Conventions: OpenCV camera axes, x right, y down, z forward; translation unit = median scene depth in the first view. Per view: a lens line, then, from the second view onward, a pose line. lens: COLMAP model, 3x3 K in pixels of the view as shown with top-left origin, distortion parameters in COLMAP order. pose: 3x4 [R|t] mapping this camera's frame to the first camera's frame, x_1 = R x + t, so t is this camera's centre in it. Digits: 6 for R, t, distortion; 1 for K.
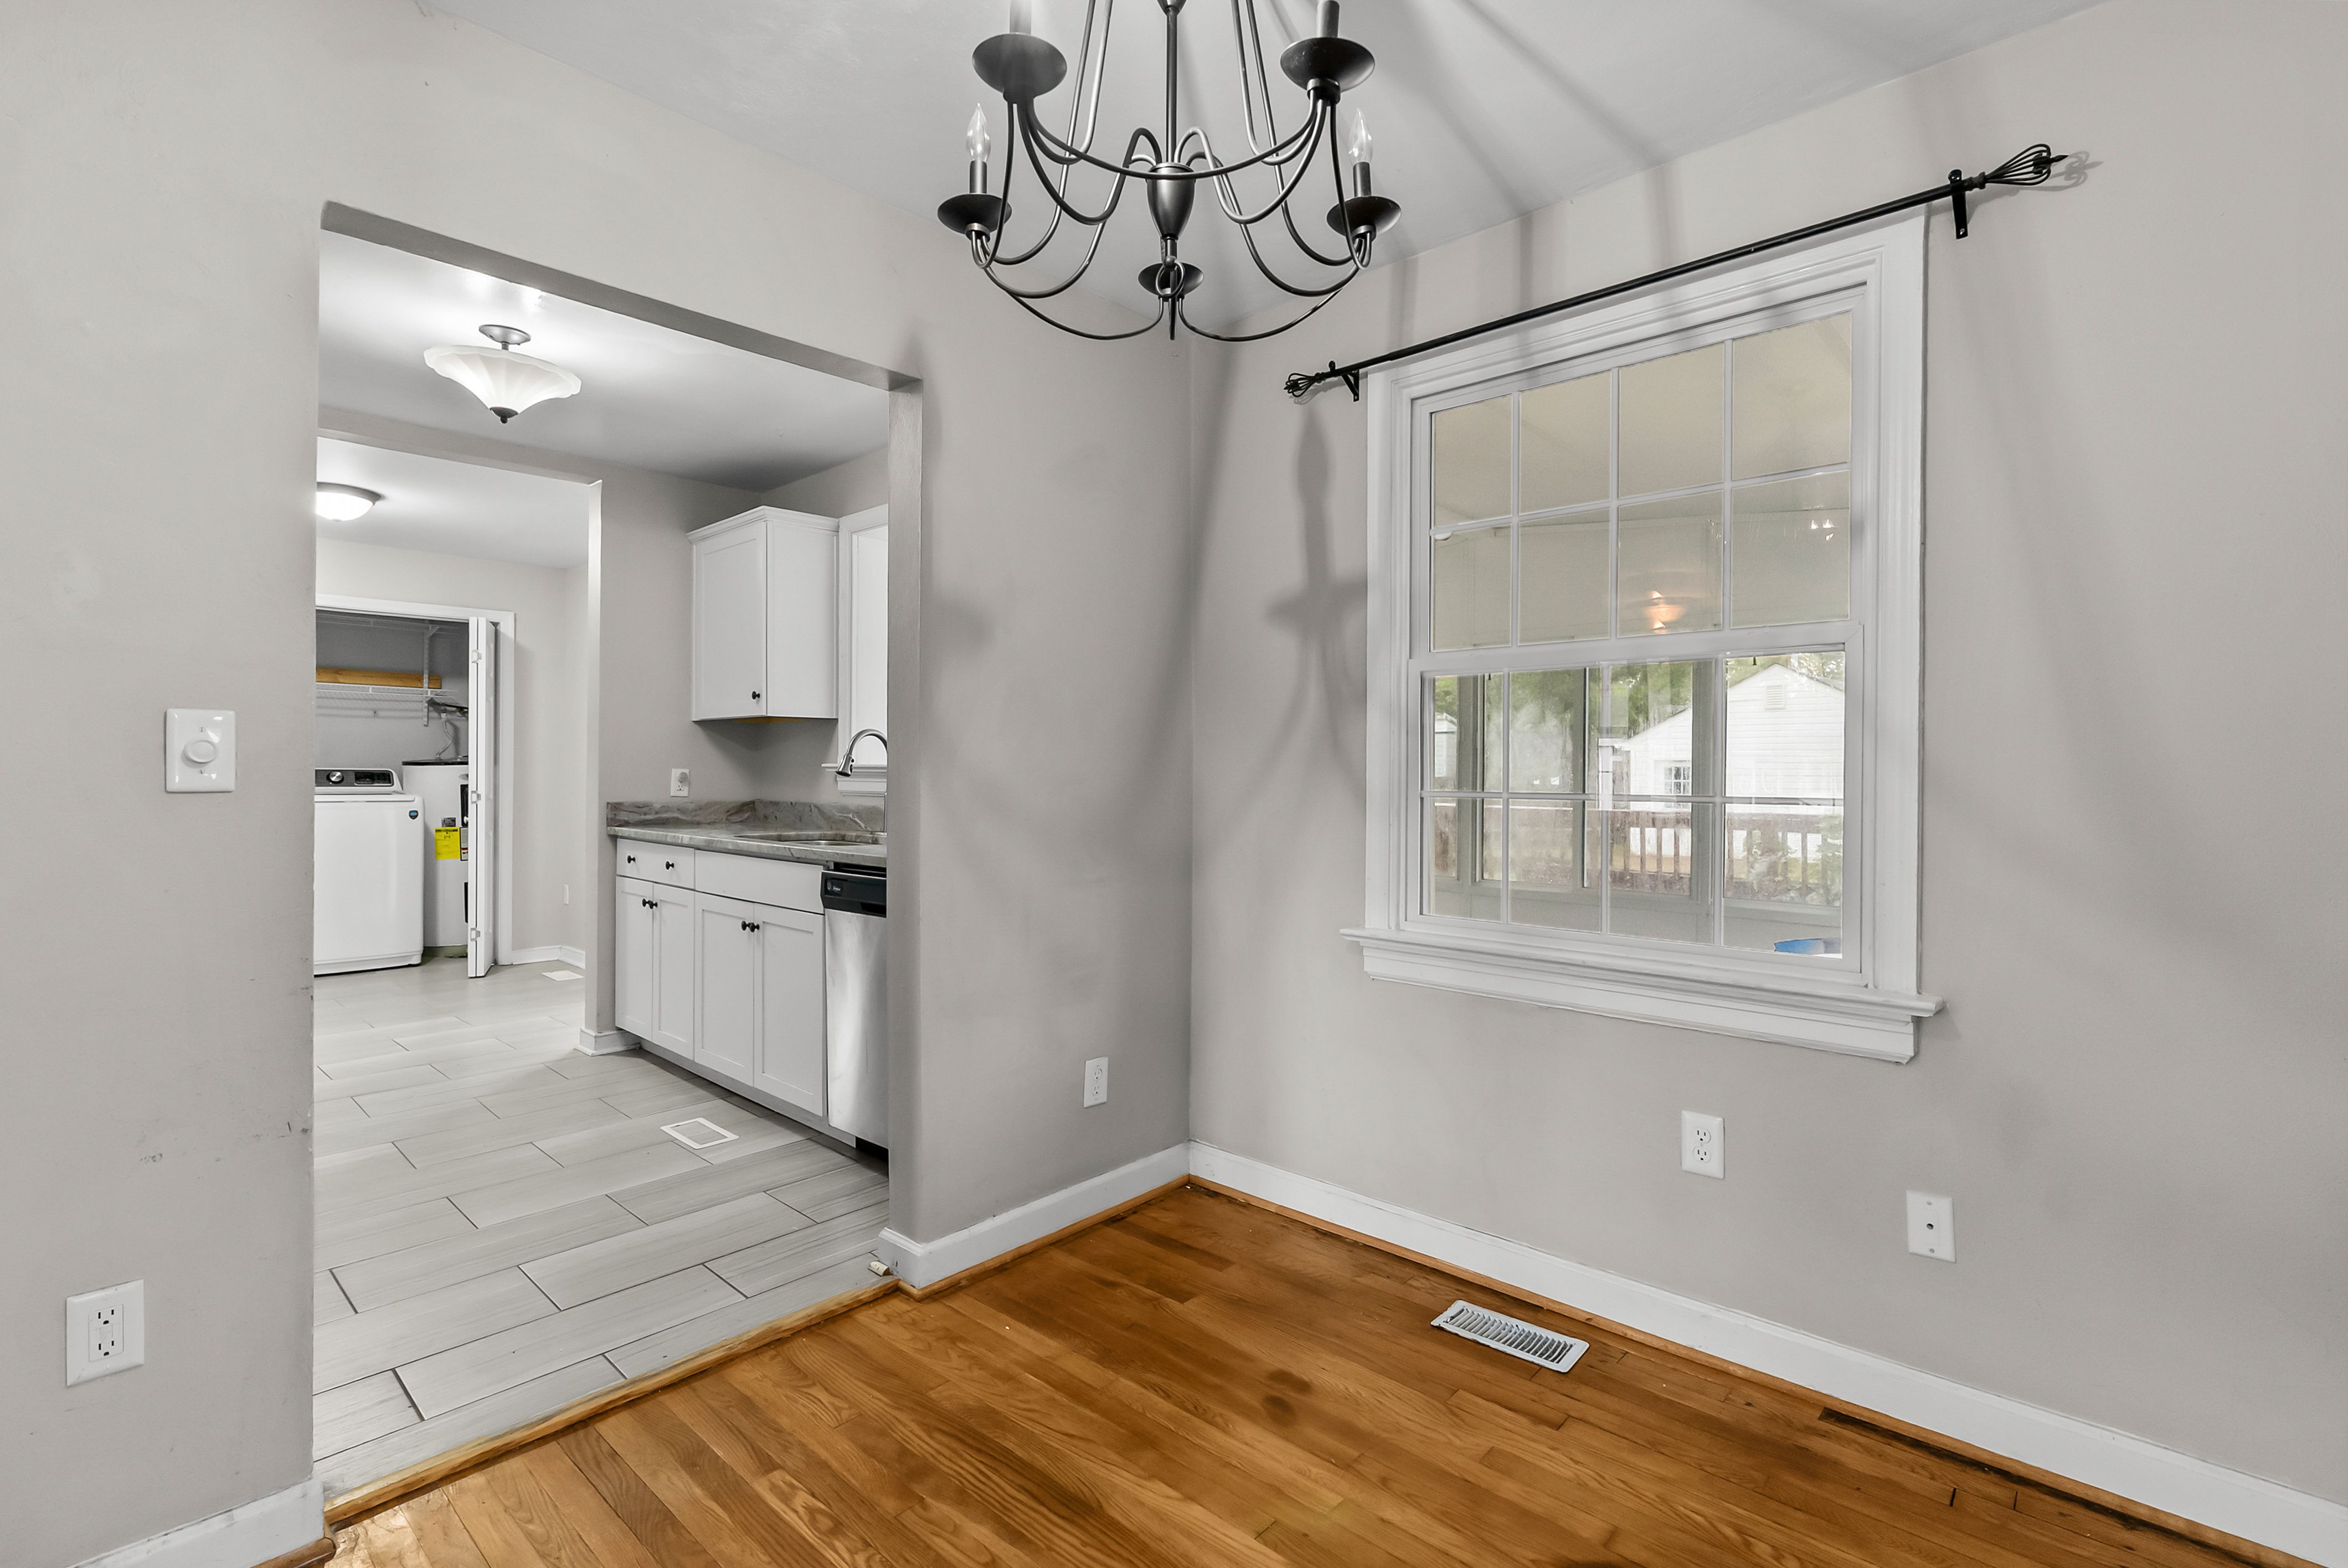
lens RADIAL K [[1080.4, 0, 1189.0], [0, 1080.4, 776.1], [0, 0, 1]] dist [-0.014070, 0.005273]
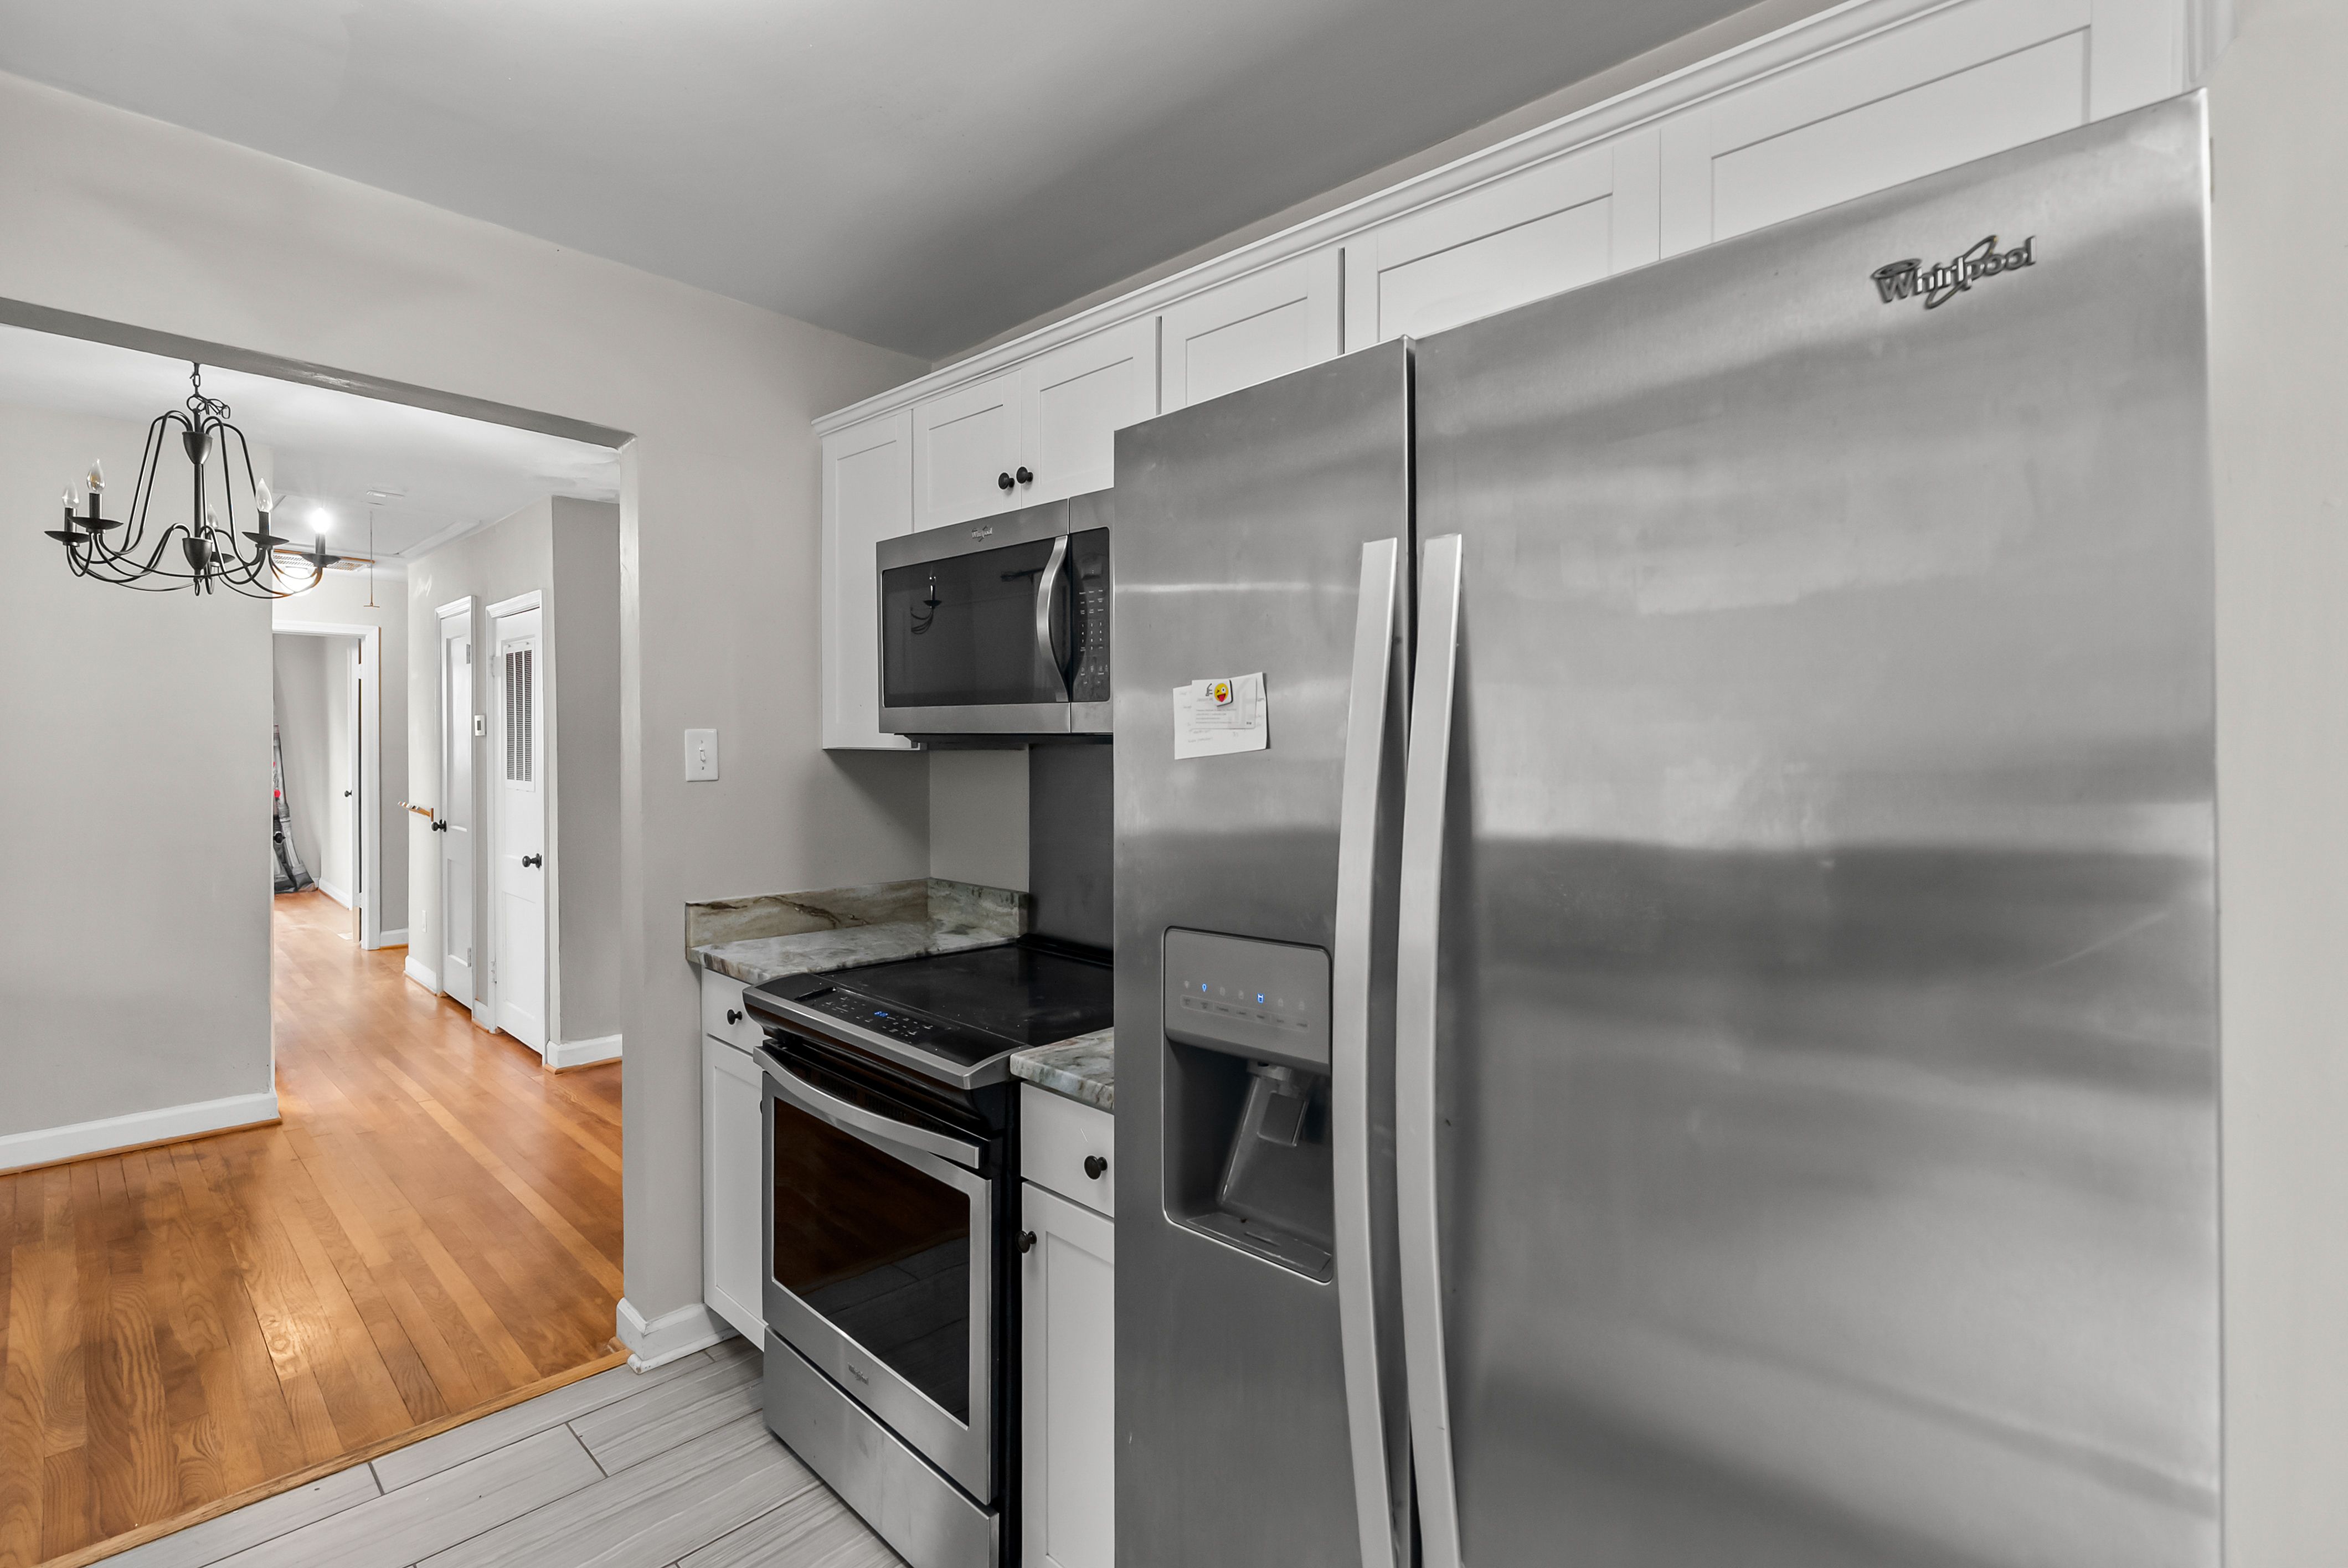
lens RADIAL K [[1080.4, 0, 1195.2], [0, 1080.4, 759.8], [0, 0, 1]] dist [-0.014070, 0.005273]
pose [[-0.999825, -0.014469, 0.011831, -0.466914], [-0.014251, 0.999730, 0.018337, -0.041588], [-0.012093, 0.018165, -0.999762, 0.713123]]
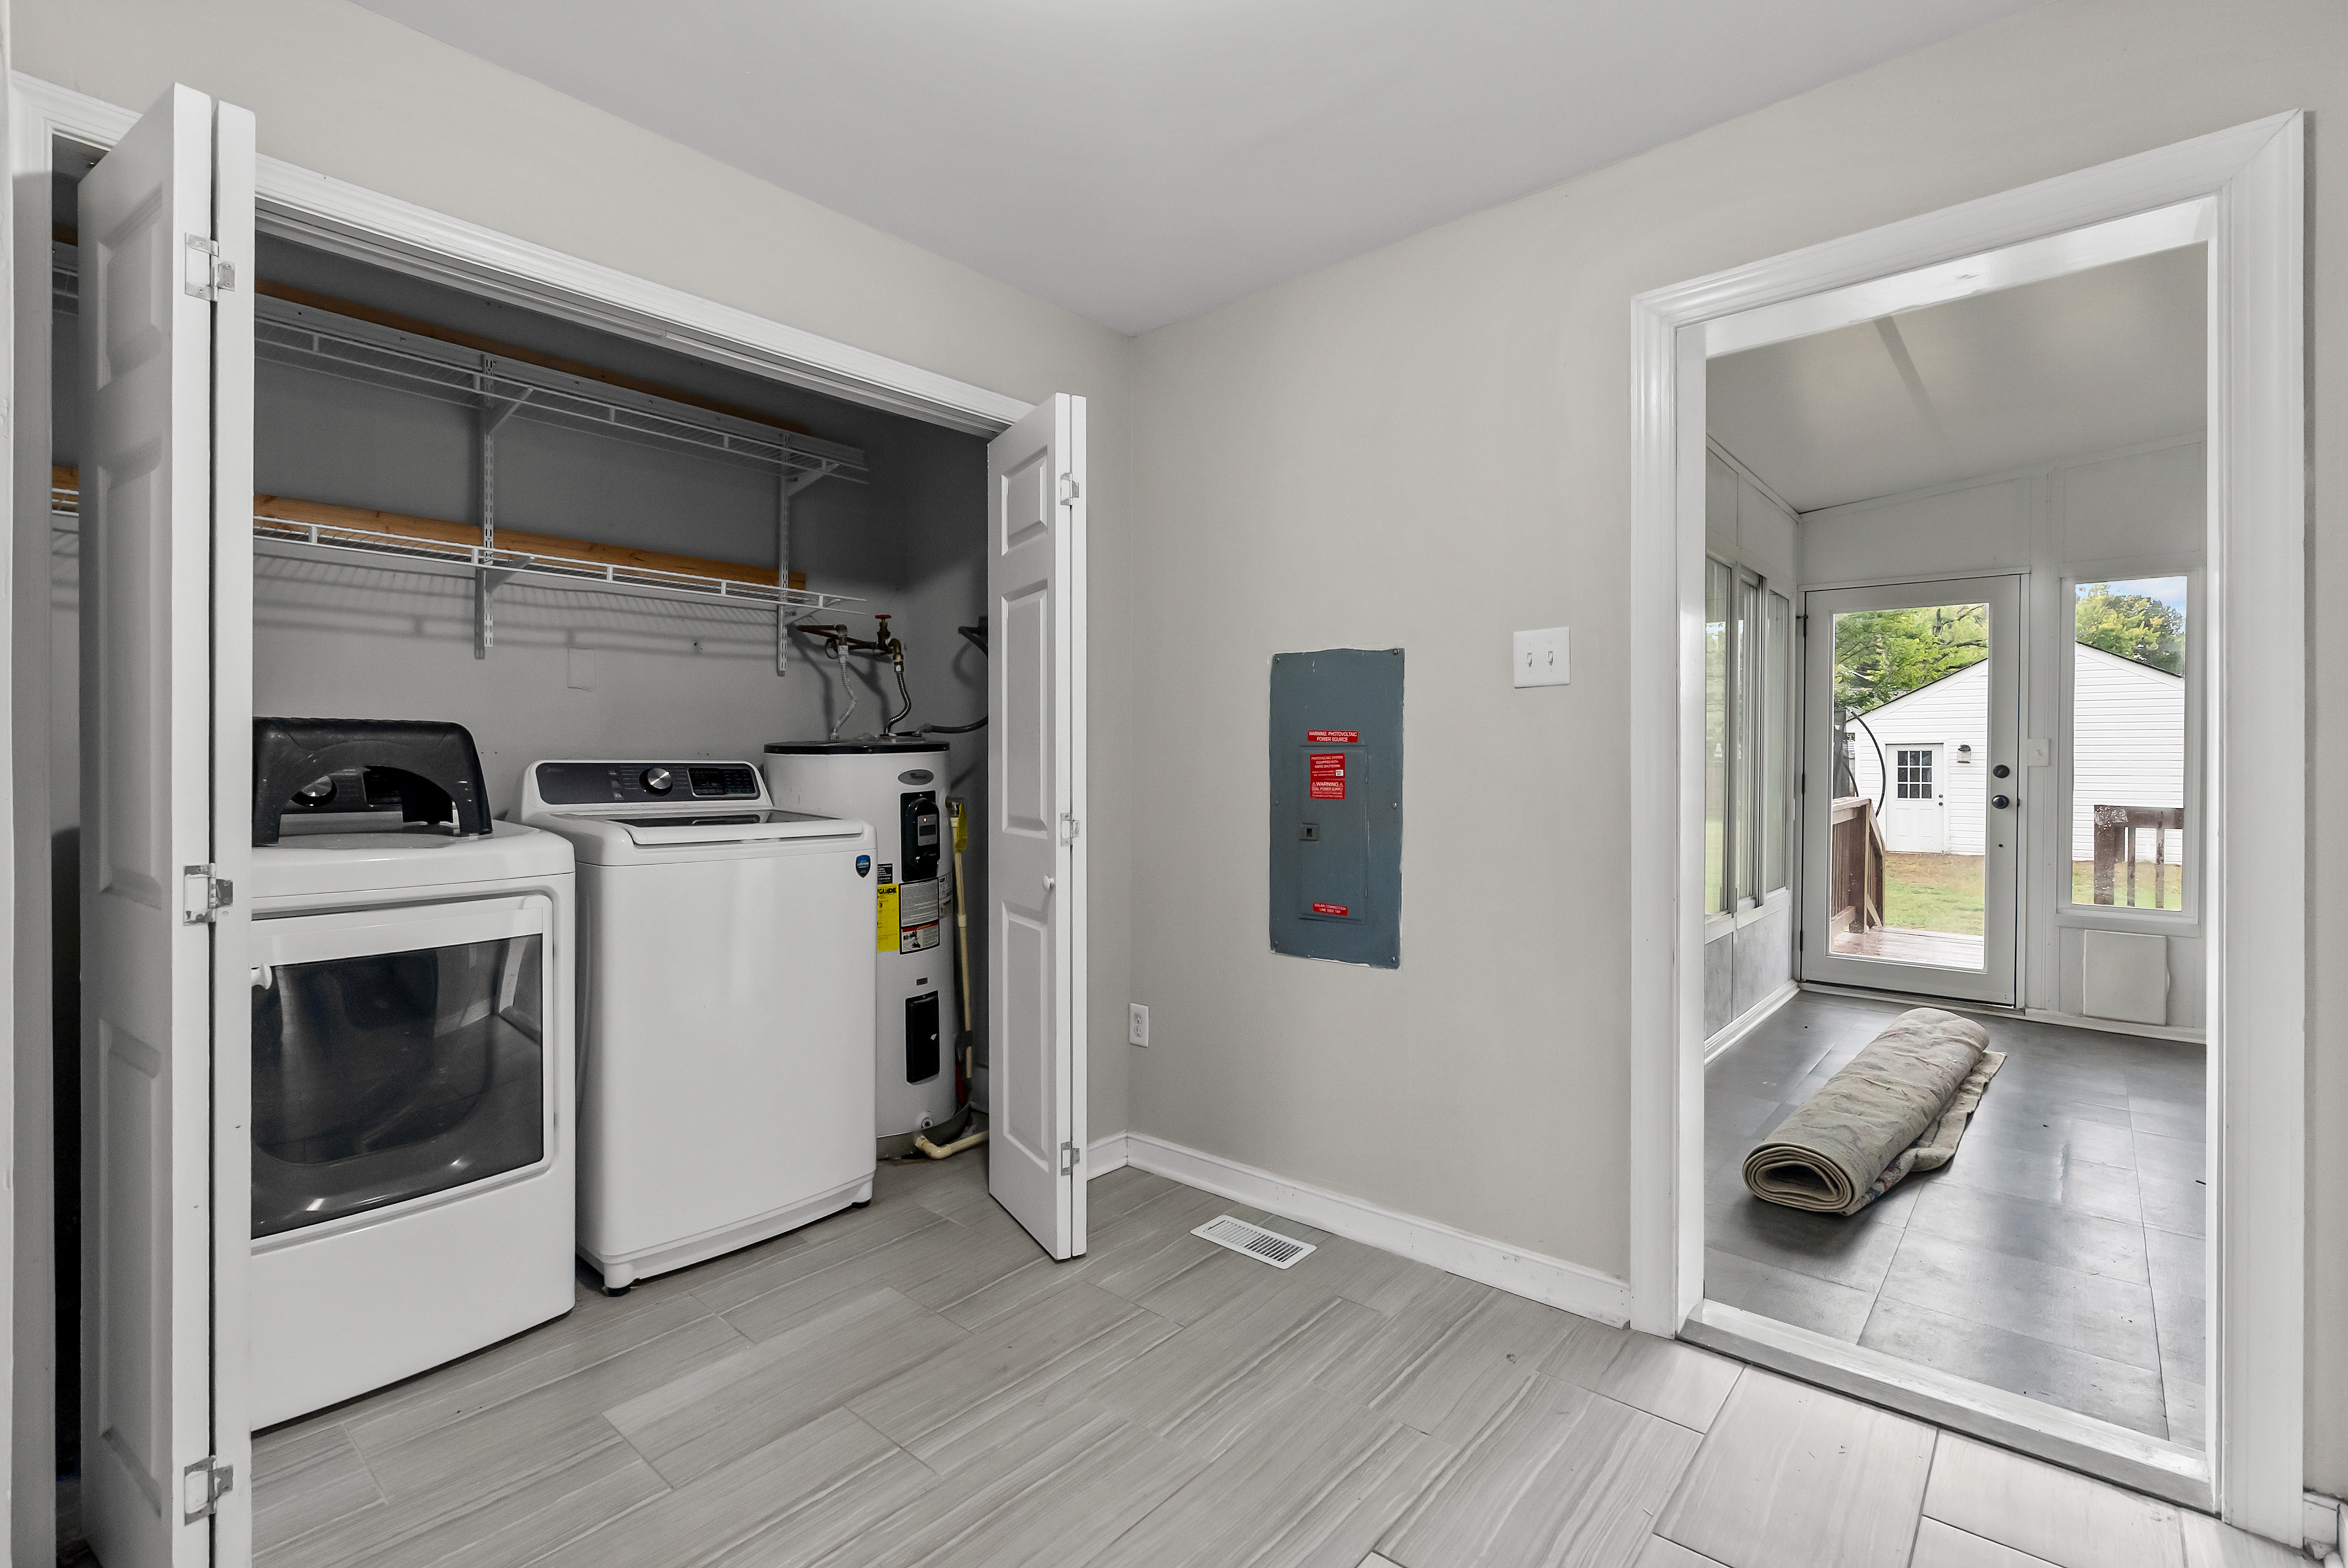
lens RADIAL K [[1080.4, 0, 1160.9], [0, 1080.4, 759.2], [0, 0, 1]] dist [-0.014070, 0.005273]
pose [[0.999316, -0.005019, 0.036647, -0.675997], [0.005136, 0.999982, -0.003102, -0.006174], [-0.036631, 0.003288, 0.999323, 0.606400]]
